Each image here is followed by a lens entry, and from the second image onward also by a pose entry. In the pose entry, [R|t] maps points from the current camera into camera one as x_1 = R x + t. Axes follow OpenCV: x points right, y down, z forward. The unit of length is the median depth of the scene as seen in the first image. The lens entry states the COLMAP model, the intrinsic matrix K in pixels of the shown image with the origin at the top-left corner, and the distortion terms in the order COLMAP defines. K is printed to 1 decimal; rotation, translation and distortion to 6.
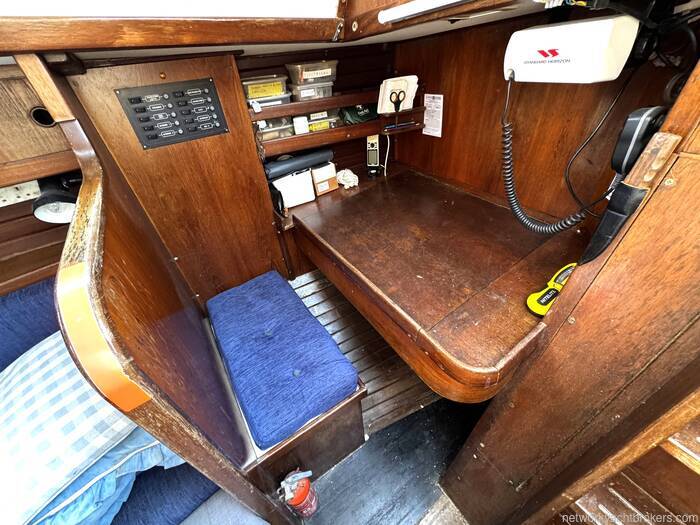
lens RADIAL K [[280.1, 0, 350.0], [0, 280.1, 262.5], [0, 0, 1]] dist [-0.003482, -0.000154]
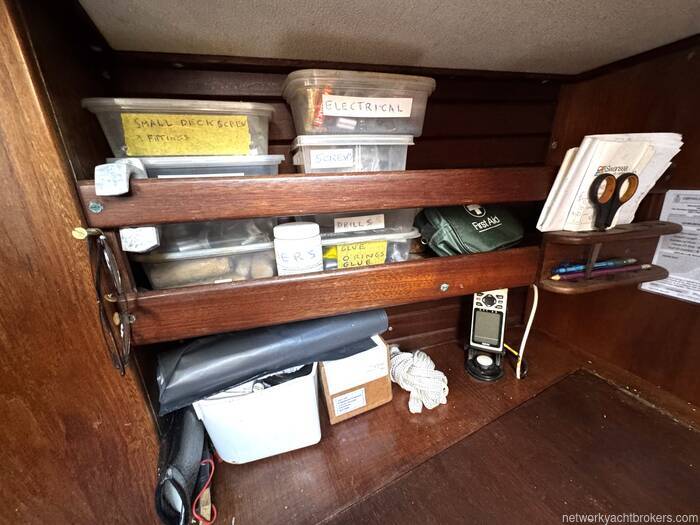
lens RADIAL K [[282.5, 0, 350.0], [0, 282.5, 262.5], [0, 0, 1]] dist [0.001336, 0.000211]
pose [[0.983530, 0.096358, -0.152915, -0.065335], [-0.141238, 0.937658, -0.317567, -0.364733], [0.112782, 0.333934, 0.935825, 0.683650]]
